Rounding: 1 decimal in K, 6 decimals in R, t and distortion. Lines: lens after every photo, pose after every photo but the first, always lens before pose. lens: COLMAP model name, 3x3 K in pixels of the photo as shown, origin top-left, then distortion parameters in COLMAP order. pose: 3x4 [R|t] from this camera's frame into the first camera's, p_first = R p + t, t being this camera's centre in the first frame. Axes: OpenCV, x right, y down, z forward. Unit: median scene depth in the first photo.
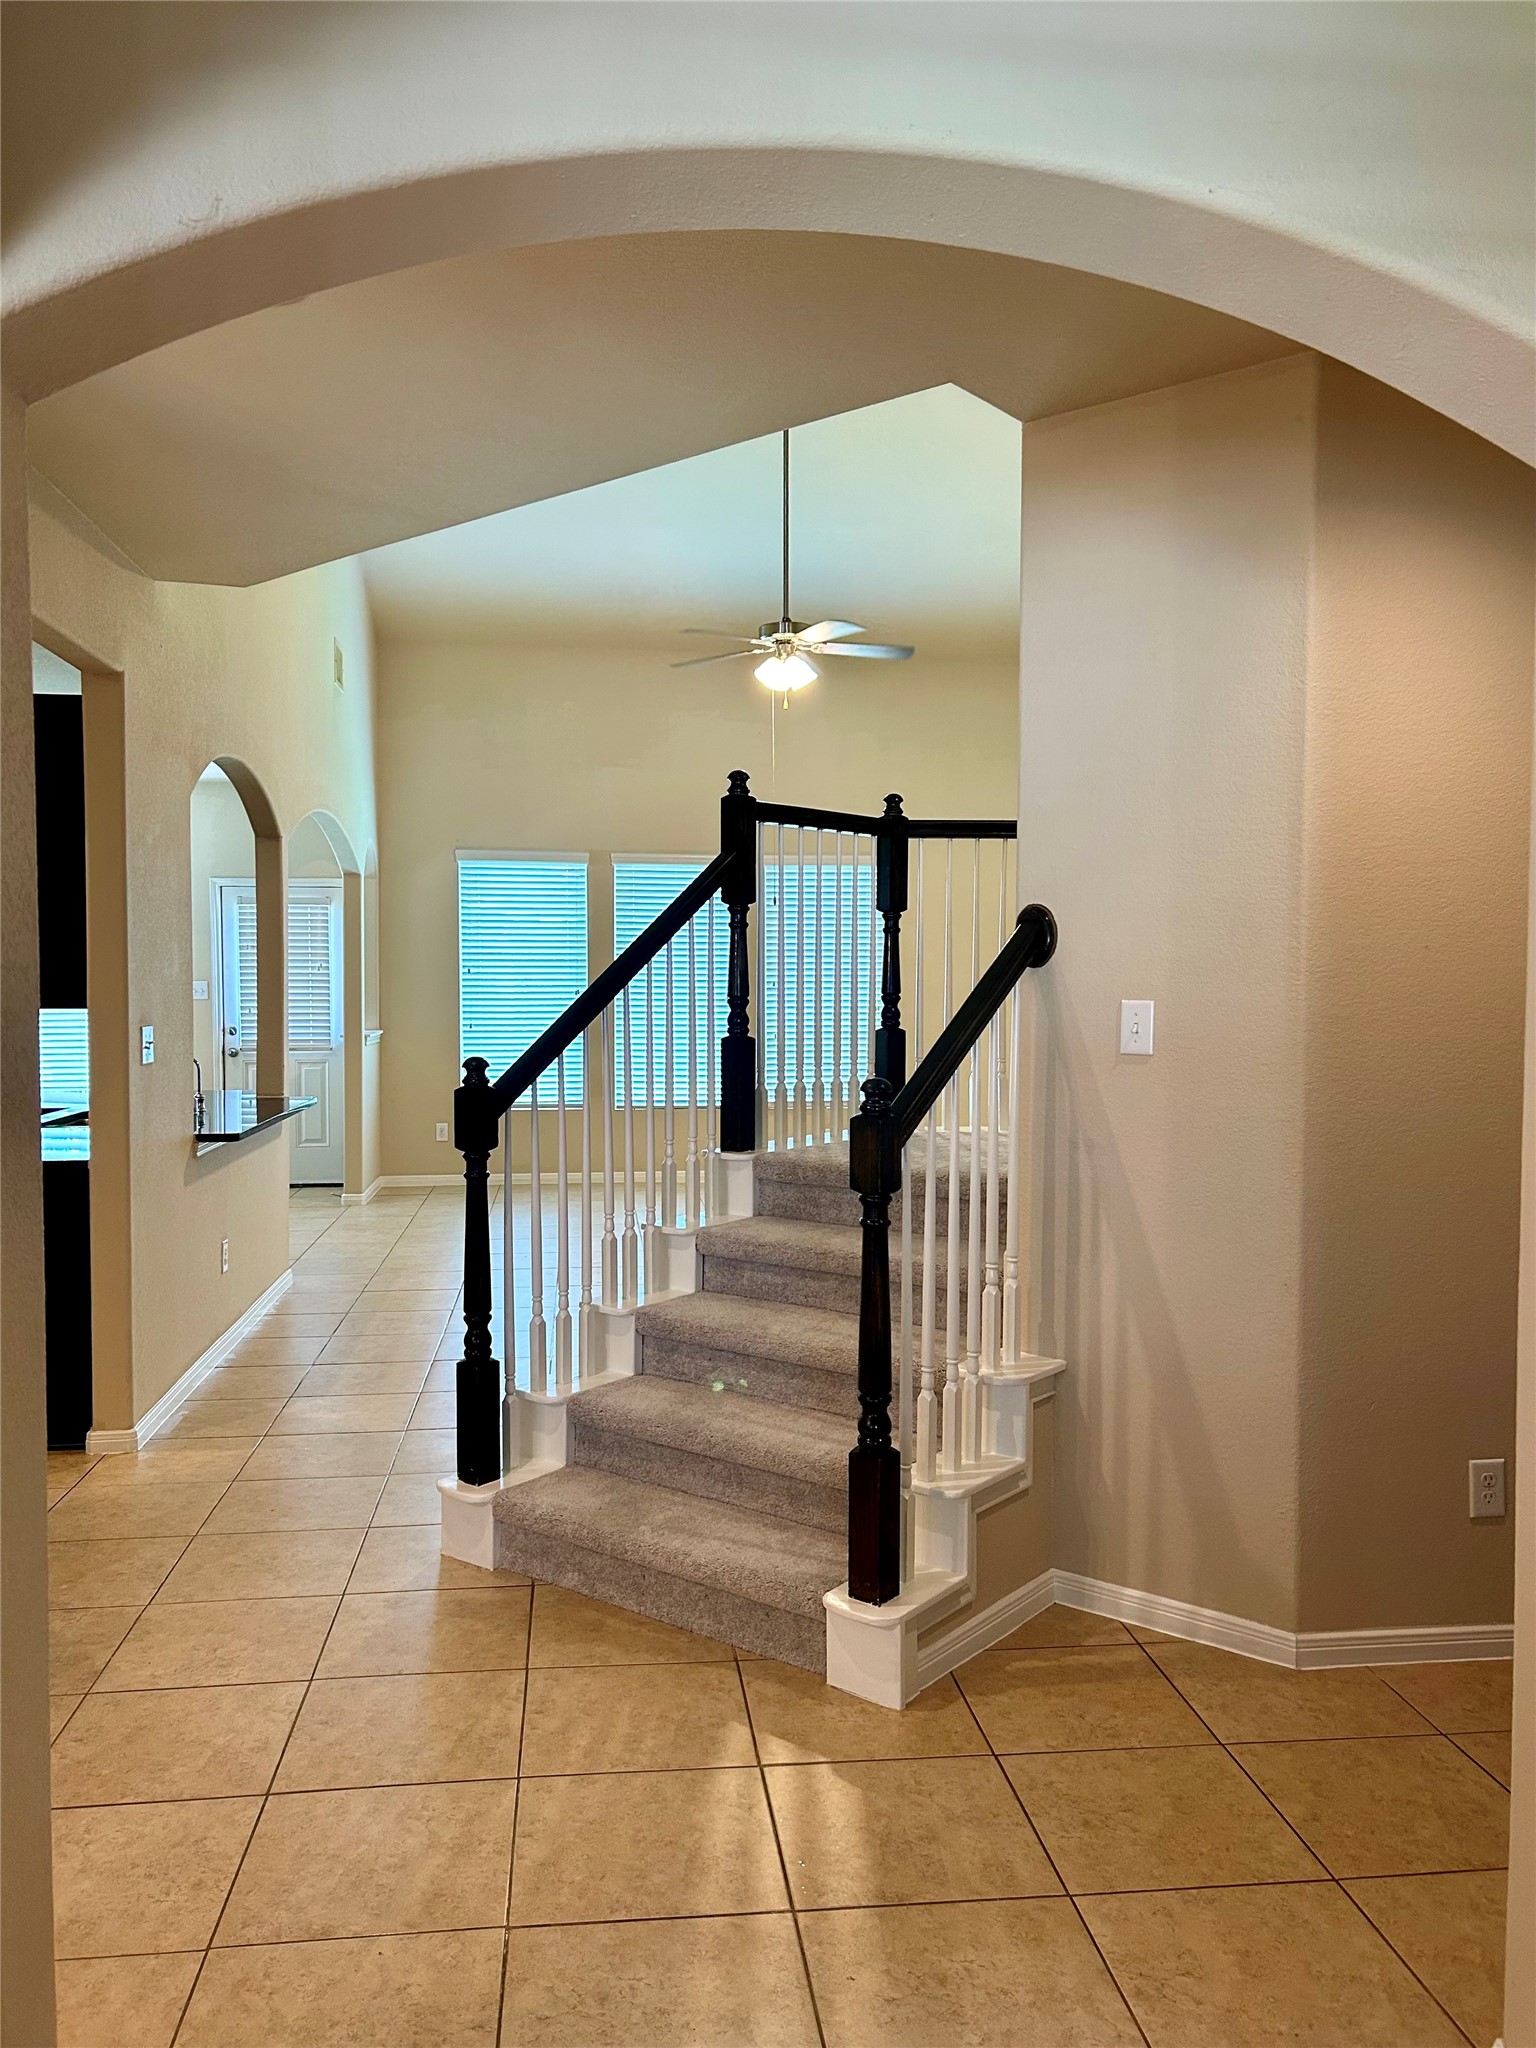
lens RADIAL K [[1544.3, 0, 761.1], [0, 1544.3, 1026.8], [0, 0, 1]] dist [0.074001, -0.067038]
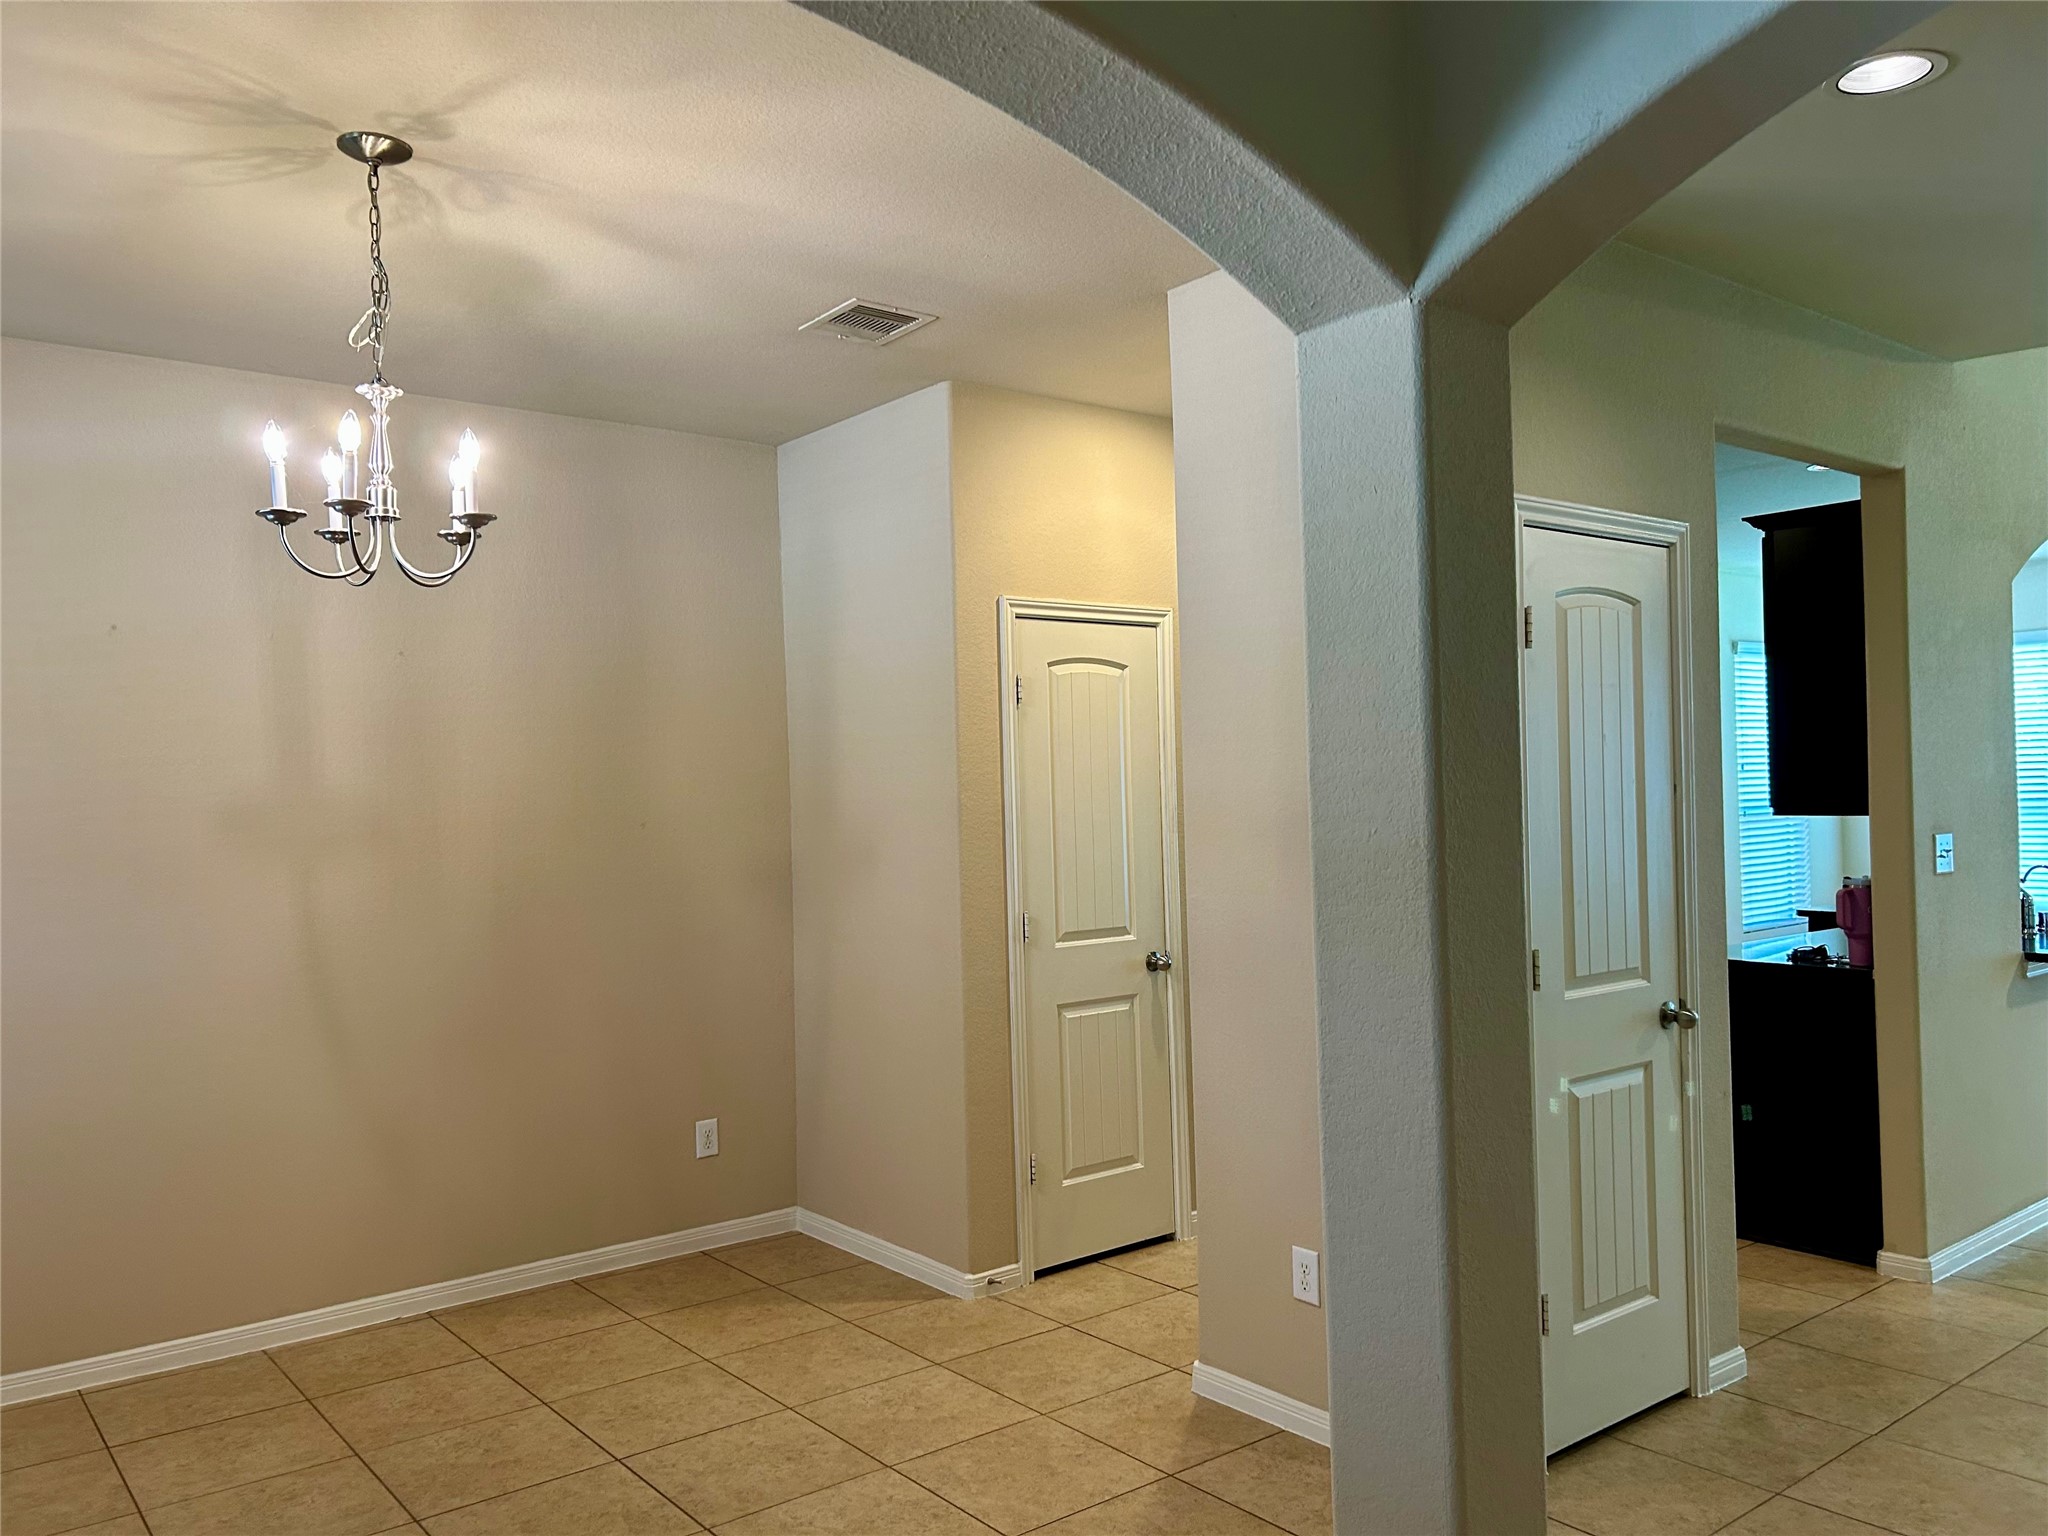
lens RADIAL K [[1544.3, 0, 1018.7], [0, 1544.3, 769.5], [0, 0, 1]] dist [0.074001, -0.067038]
pose [[0.539170, -0.029600, -0.841676, 0.113626], [-0.000787, 0.999364, -0.035650, -0.005107], [0.842196, 0.019883, 0.538804, 0.016774]]
